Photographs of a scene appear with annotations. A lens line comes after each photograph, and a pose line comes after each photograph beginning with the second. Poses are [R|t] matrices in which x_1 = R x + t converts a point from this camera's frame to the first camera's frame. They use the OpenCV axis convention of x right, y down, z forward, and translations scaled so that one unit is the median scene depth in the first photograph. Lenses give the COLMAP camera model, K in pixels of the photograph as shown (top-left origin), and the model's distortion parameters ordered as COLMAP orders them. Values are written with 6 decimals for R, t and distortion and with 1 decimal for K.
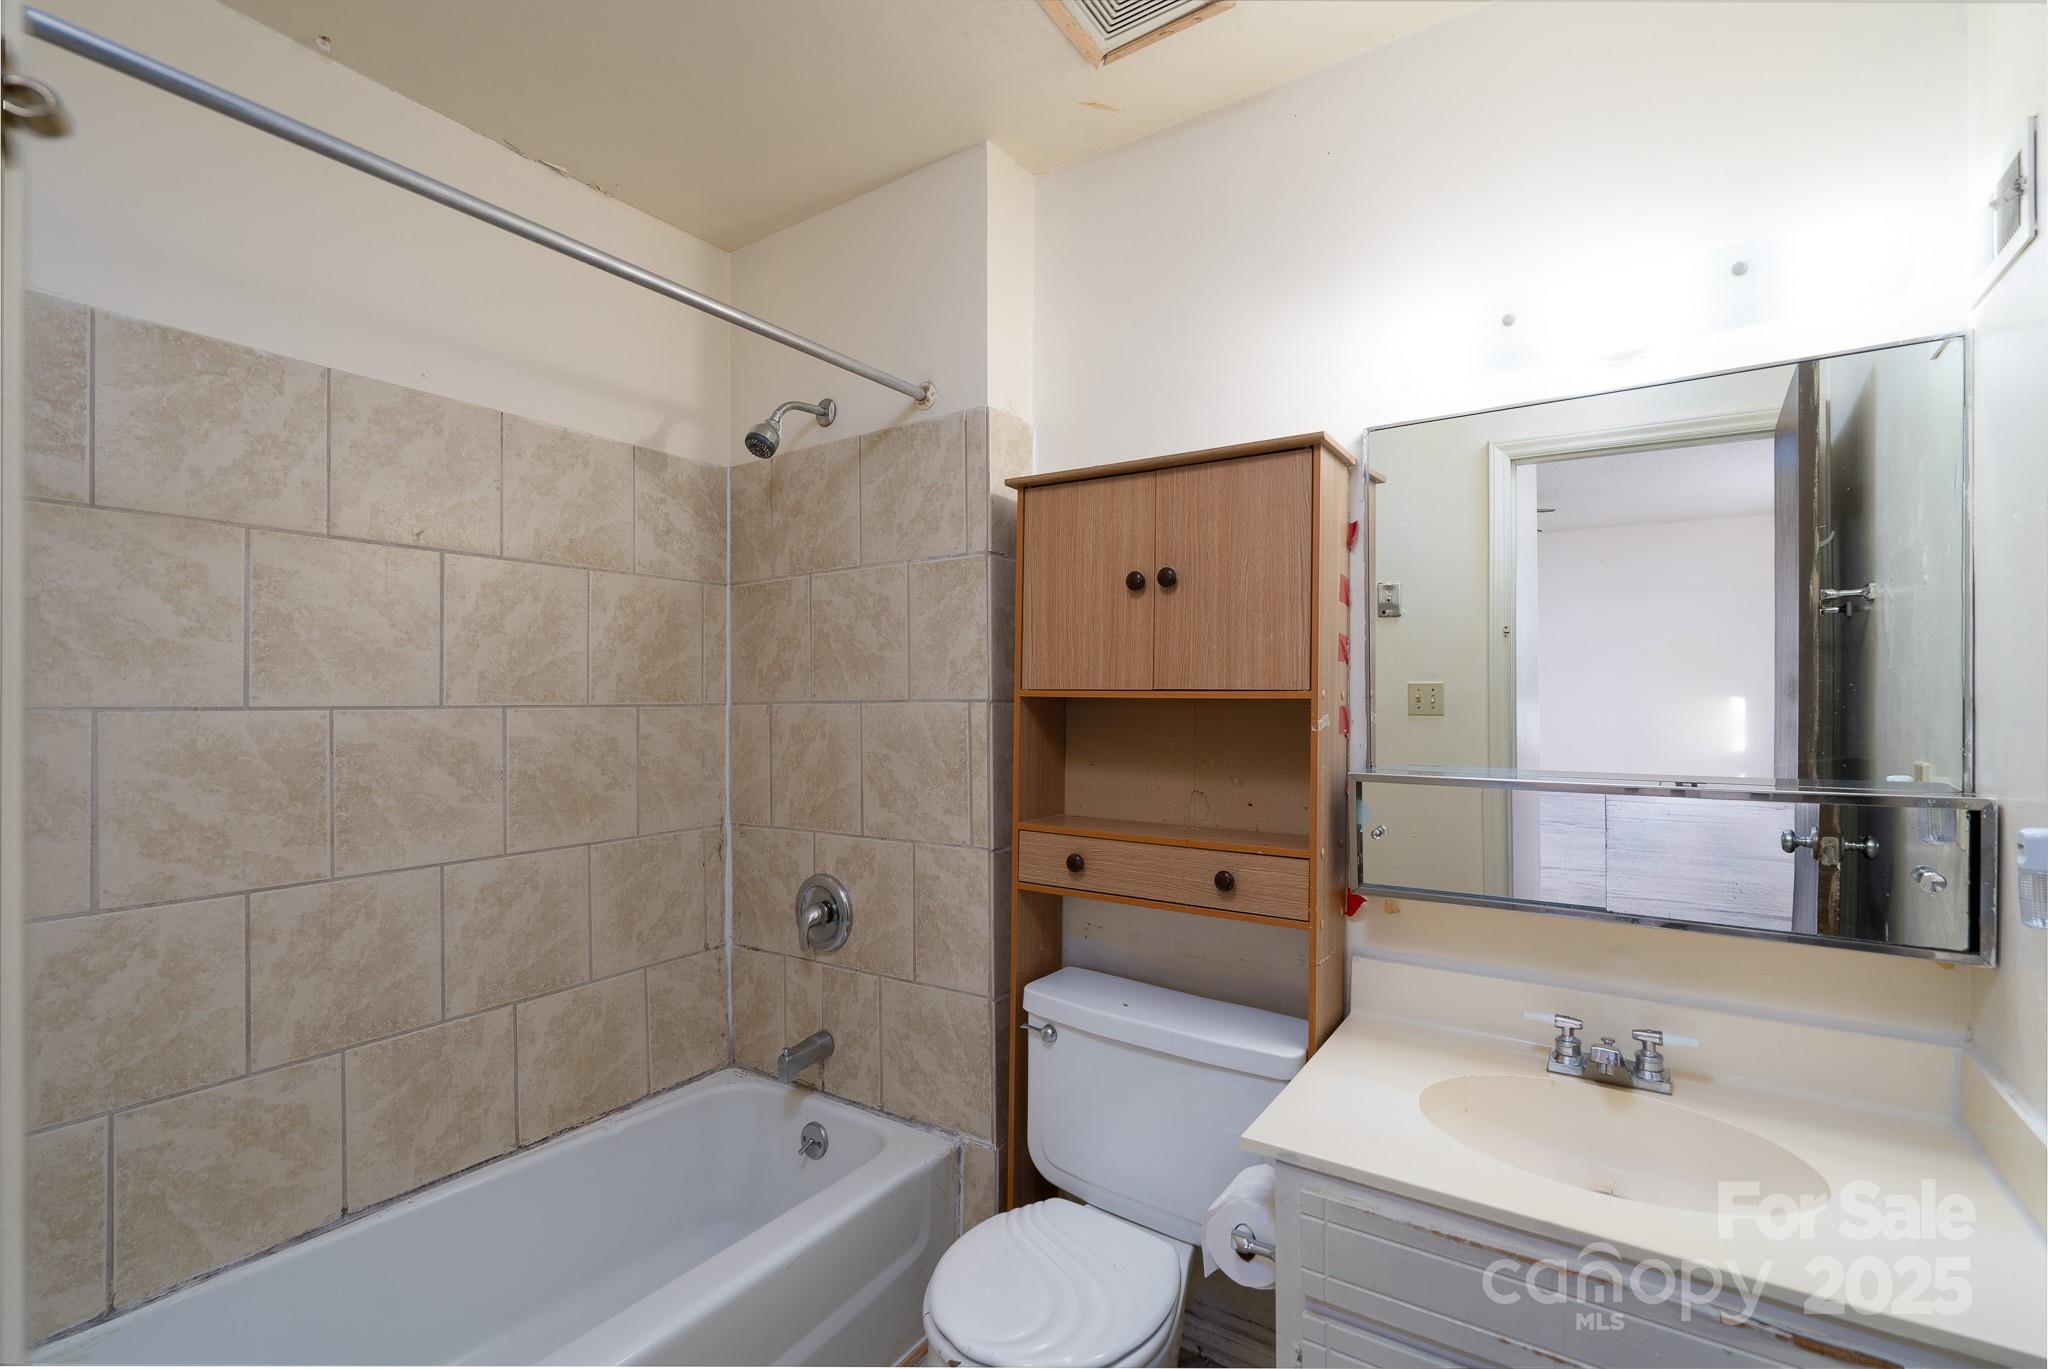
lens RADIAL K [[917.2, 0, 1015.3], [0, 917.2, 690.6], [0, 0, 1]] dist [-0.004224, 0.001922]
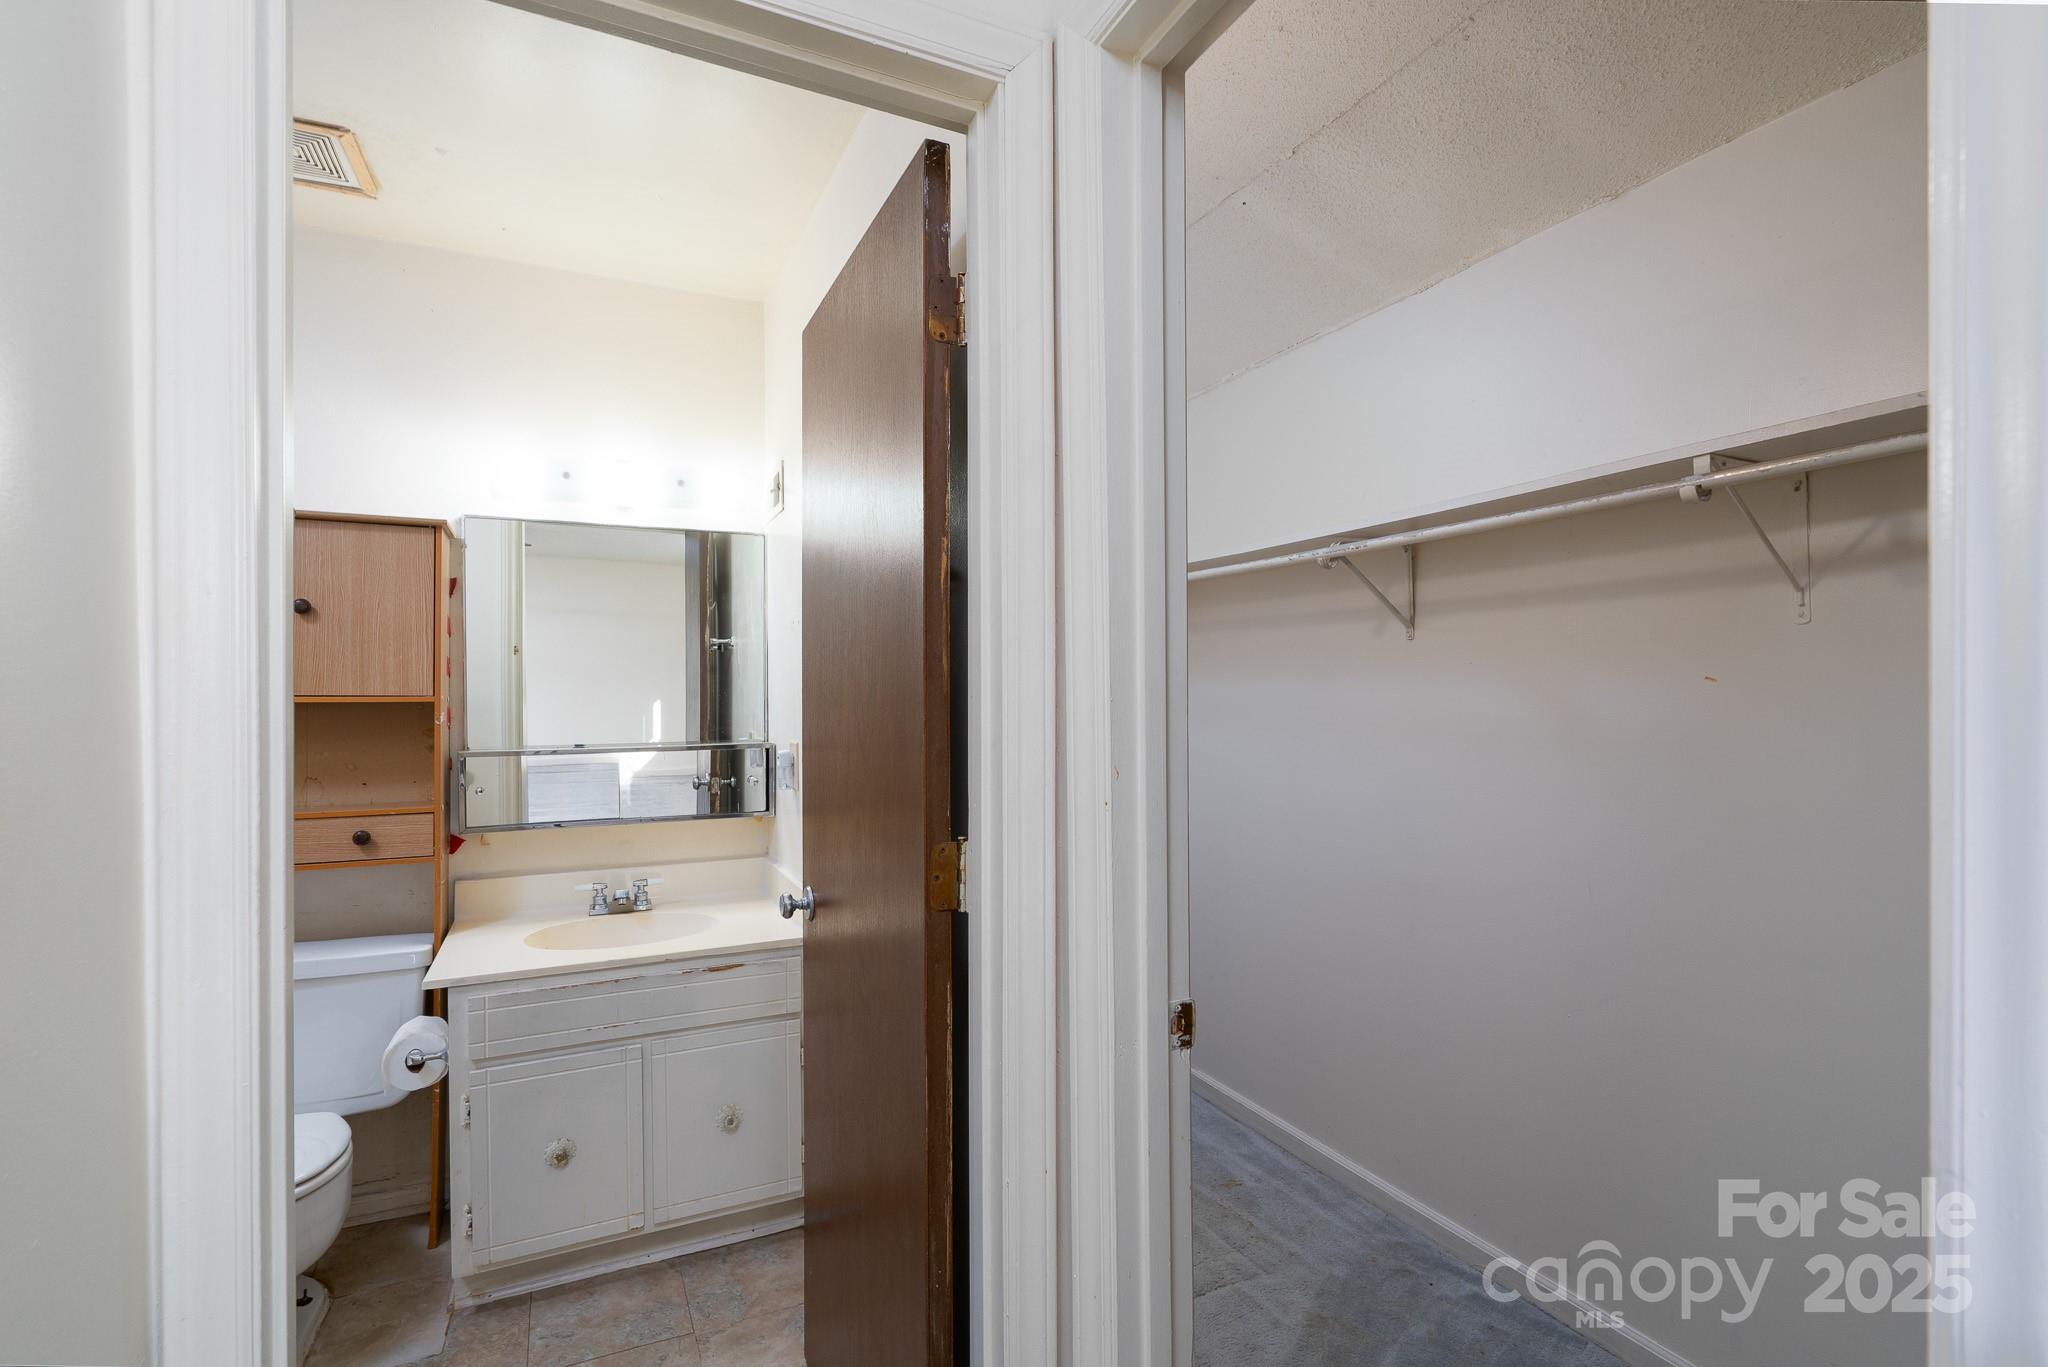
lens RADIAL K [[917.2, 0, 1025.9], [0, 917.2, 695.2], [0, 0, 1]] dist [-0.004224, 0.001922]
pose [[0.487563, -0.001479, 0.873087, -0.465661], [0.002922, 0.999996, 0.000063, 0.001409], [-0.873083, 0.002520, 0.487565, -0.499051]]
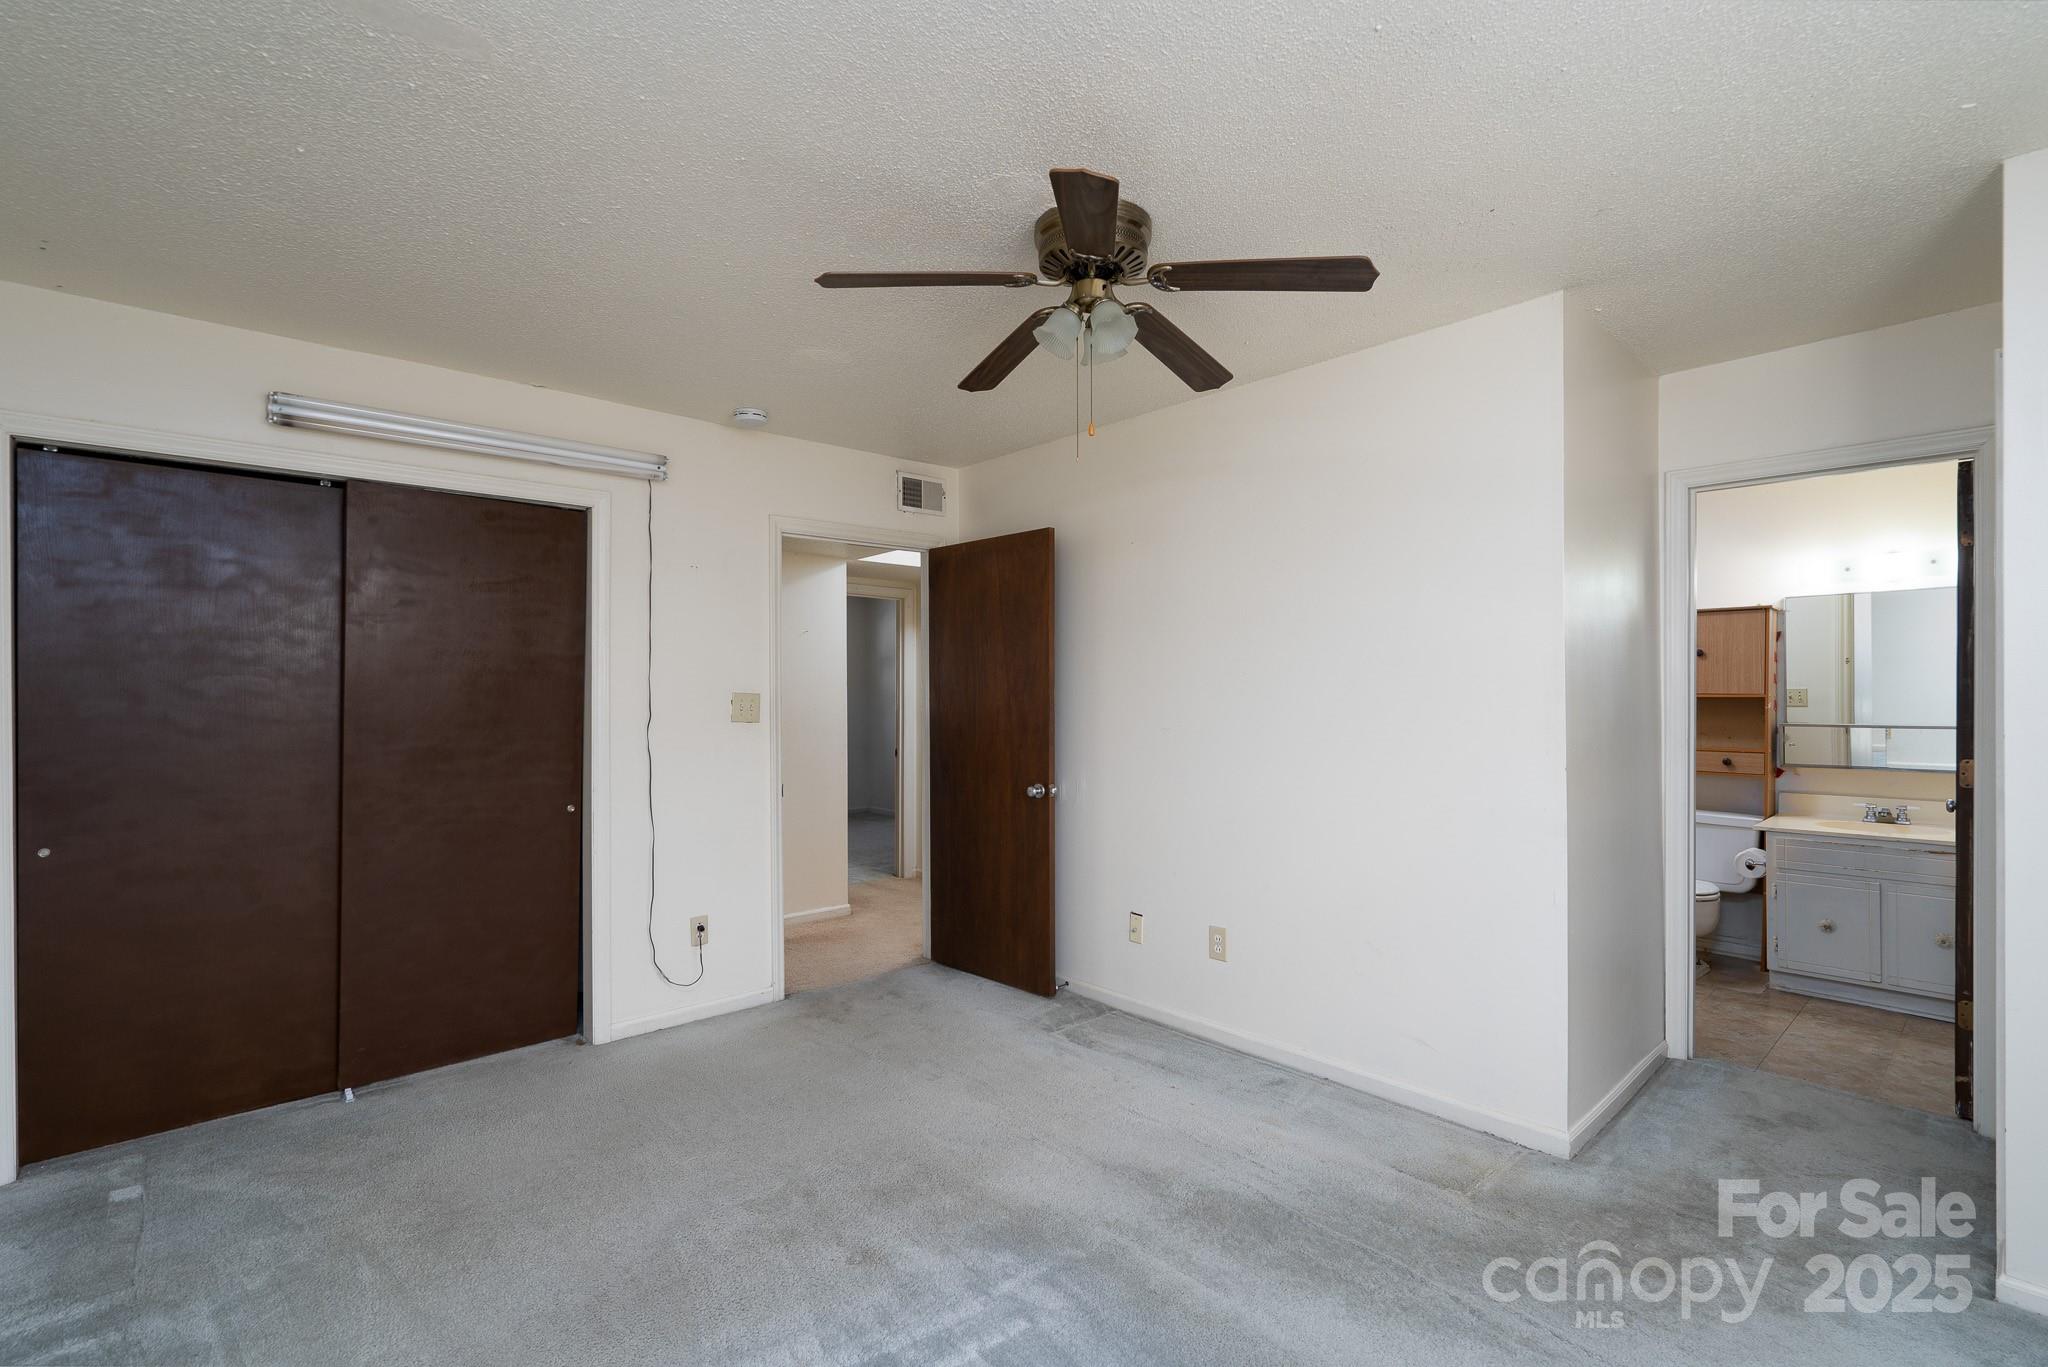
lens RADIAL K [[917.2, 0, 1021.1], [0, 917.2, 698.3], [0, 0, 1]] dist [-0.004224, 0.001922]
pose [[0.969735, -0.004589, -0.244118, -1.179557], [0.005865, 0.999973, 0.004503, -0.013111], [0.244091, -0.005799, 0.969735, -2.235715]]
